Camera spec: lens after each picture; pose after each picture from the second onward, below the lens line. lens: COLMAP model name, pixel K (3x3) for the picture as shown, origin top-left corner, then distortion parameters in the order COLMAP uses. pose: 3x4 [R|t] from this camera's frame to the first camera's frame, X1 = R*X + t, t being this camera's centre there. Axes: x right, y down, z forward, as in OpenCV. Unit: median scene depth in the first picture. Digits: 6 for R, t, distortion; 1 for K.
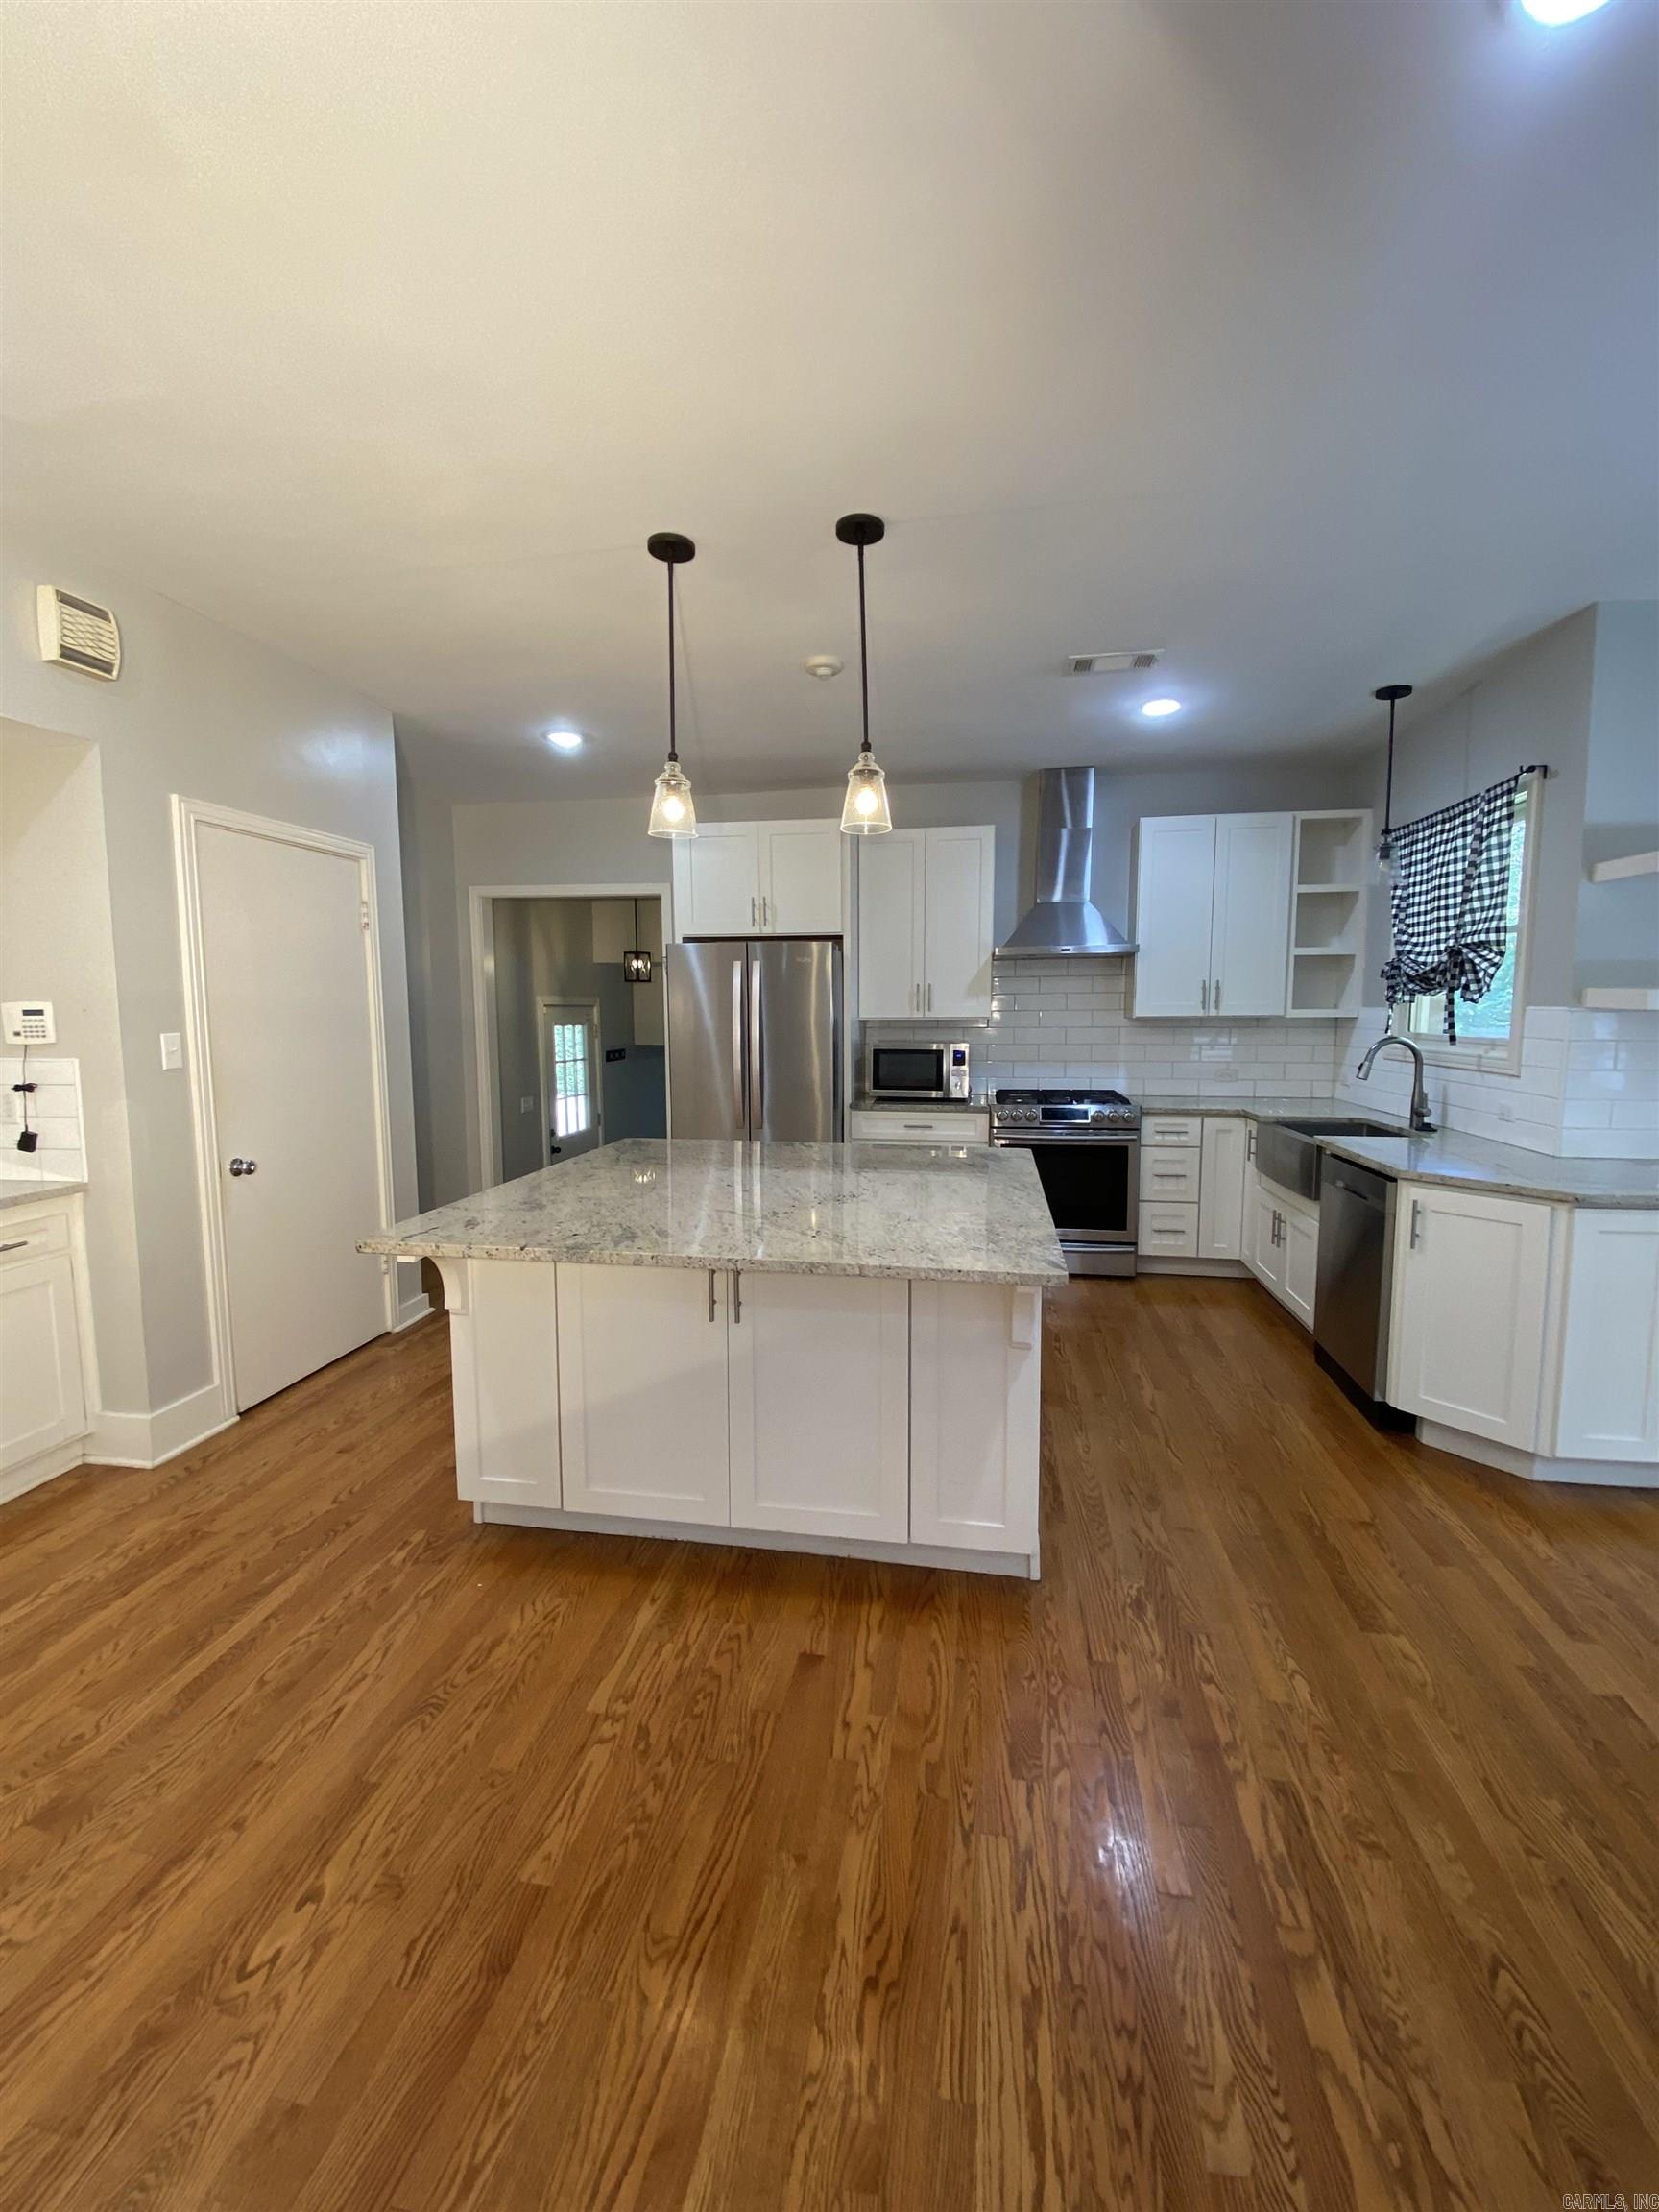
lens RADIAL K [[897.8, 0, 851.0], [0, 897.8, 1104.5], [0, 0, 1]] dist [0.002747, -0.012897]
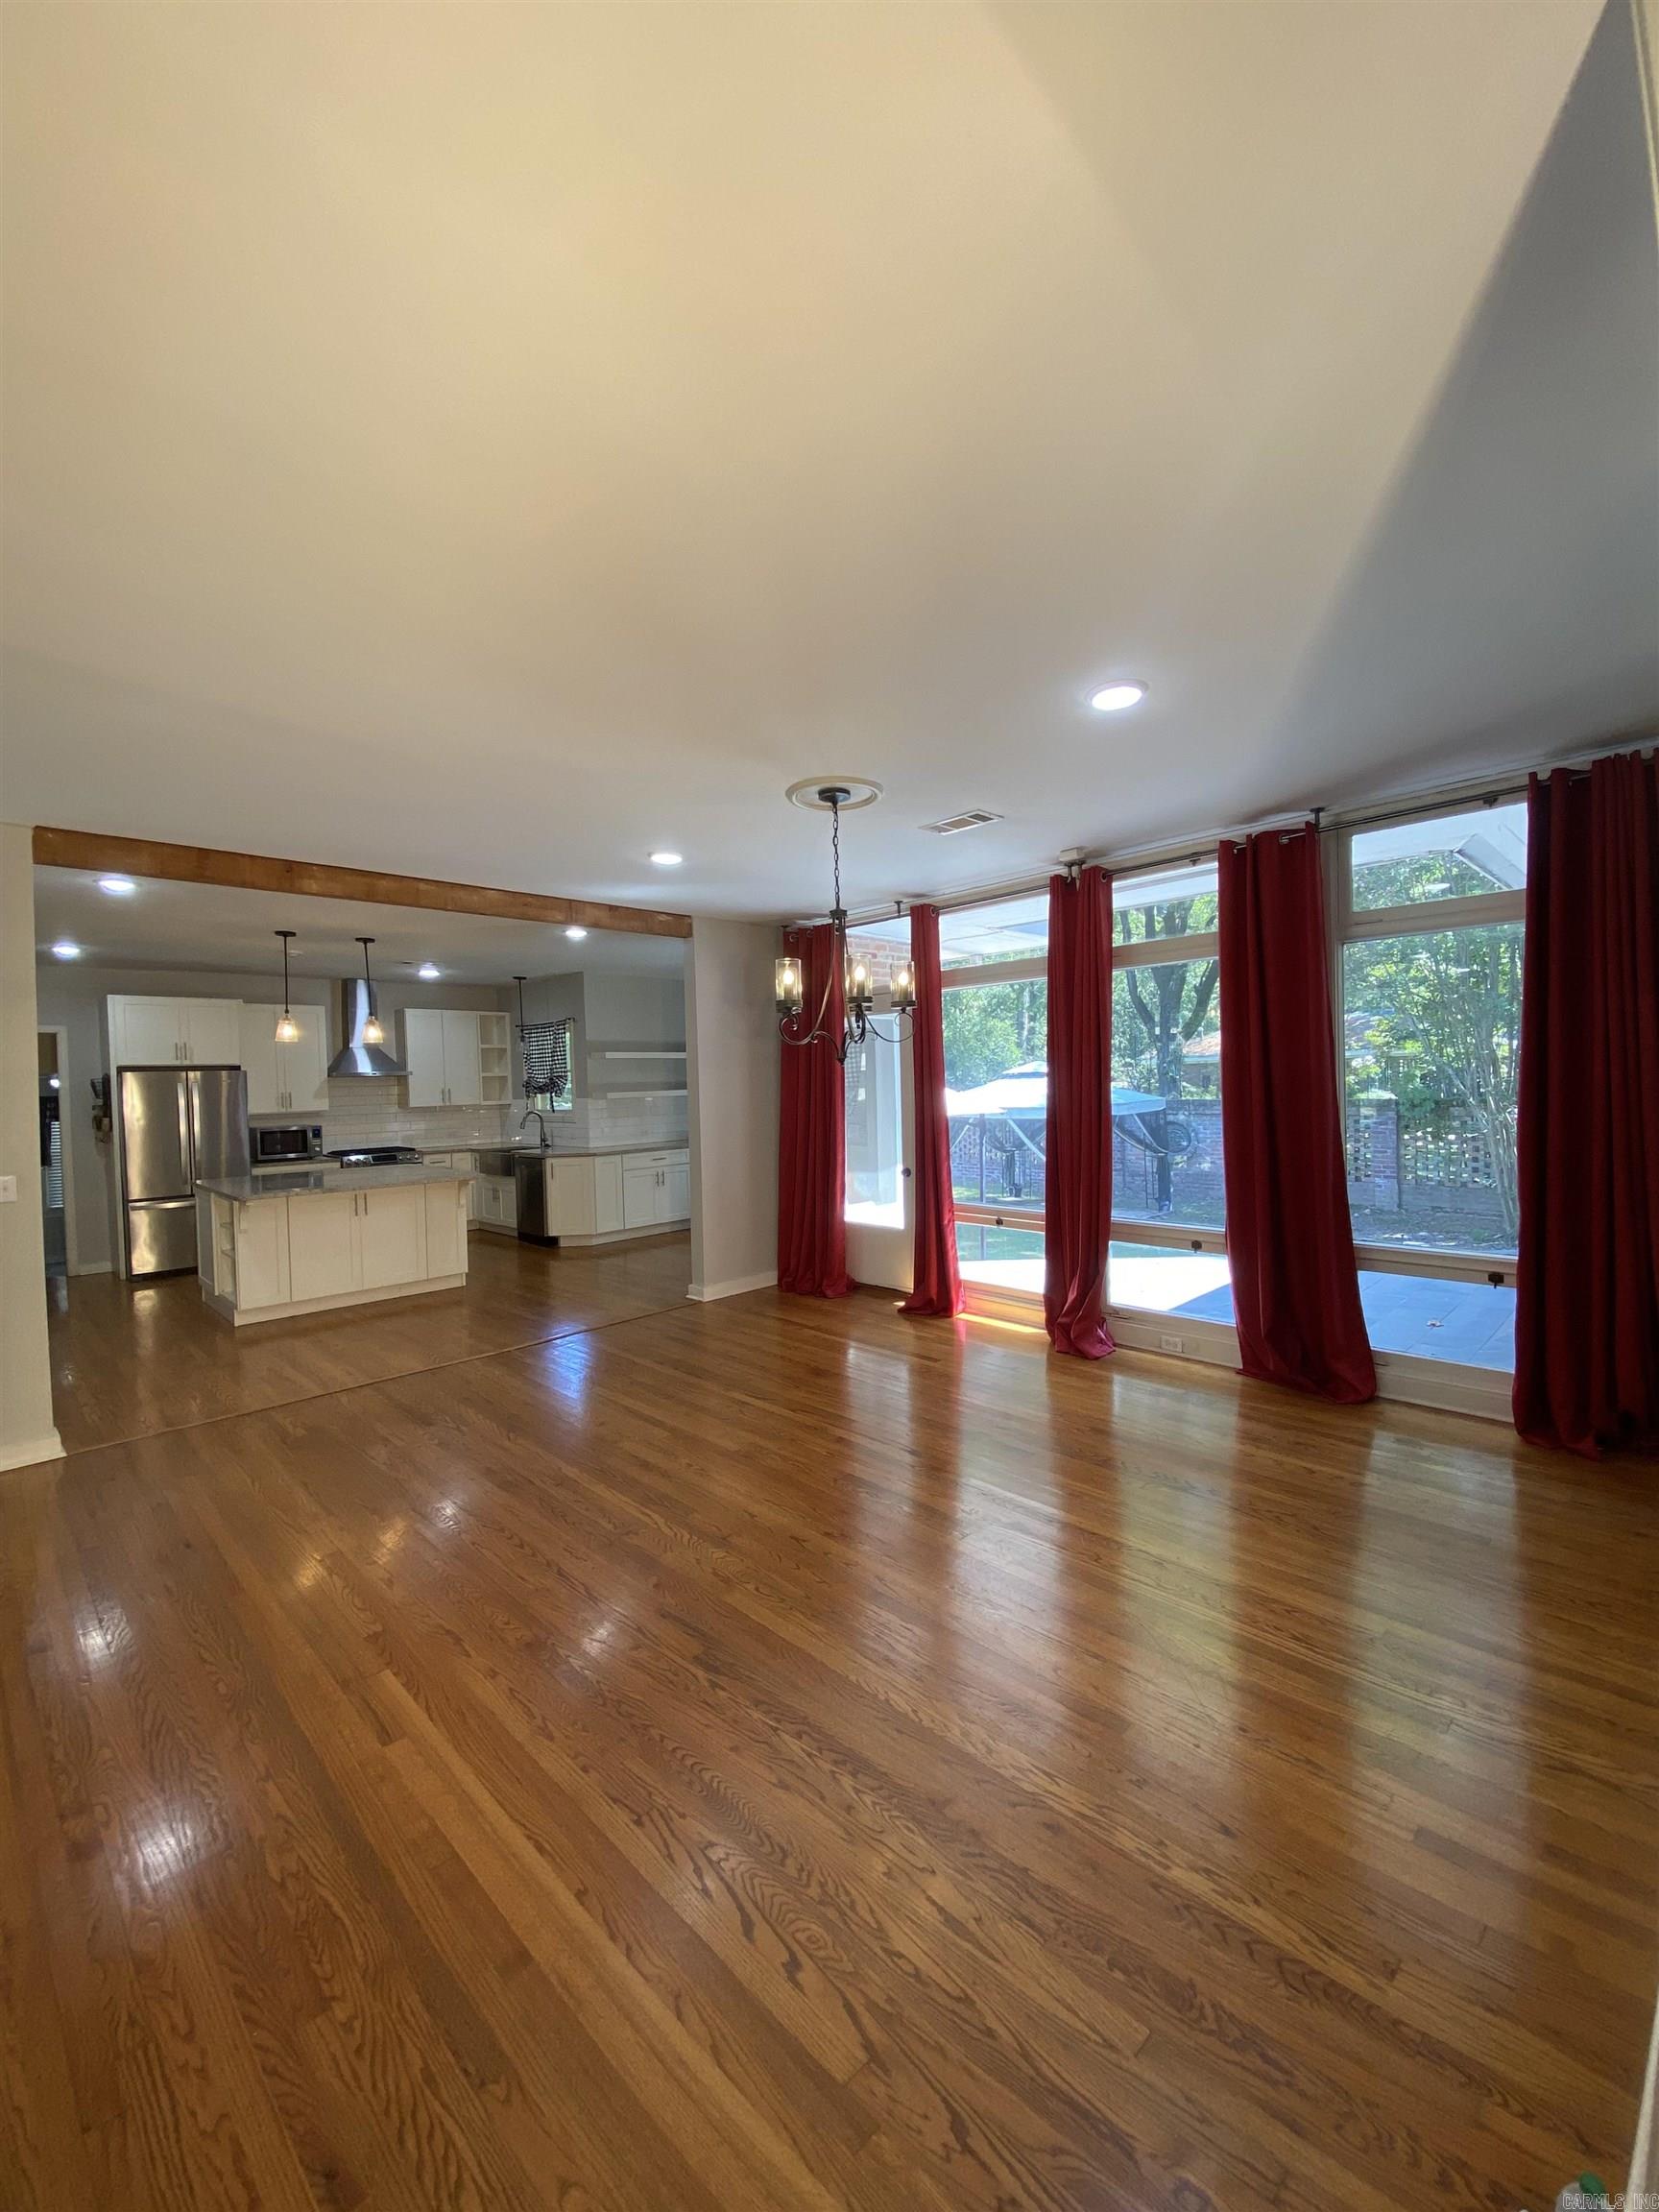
lens RADIAL K [[888.9, 0, 833.9], [0, 888.9, 1100.1], [0, 0, 1]] dist [0.010547, -0.000563]
pose [[0.594193, -0.031659, 0.803699, -1.263472], [0.111548, 0.992813, -0.043361, 0.136488], [-0.796550, 0.115416, 0.593454, -1.634183]]
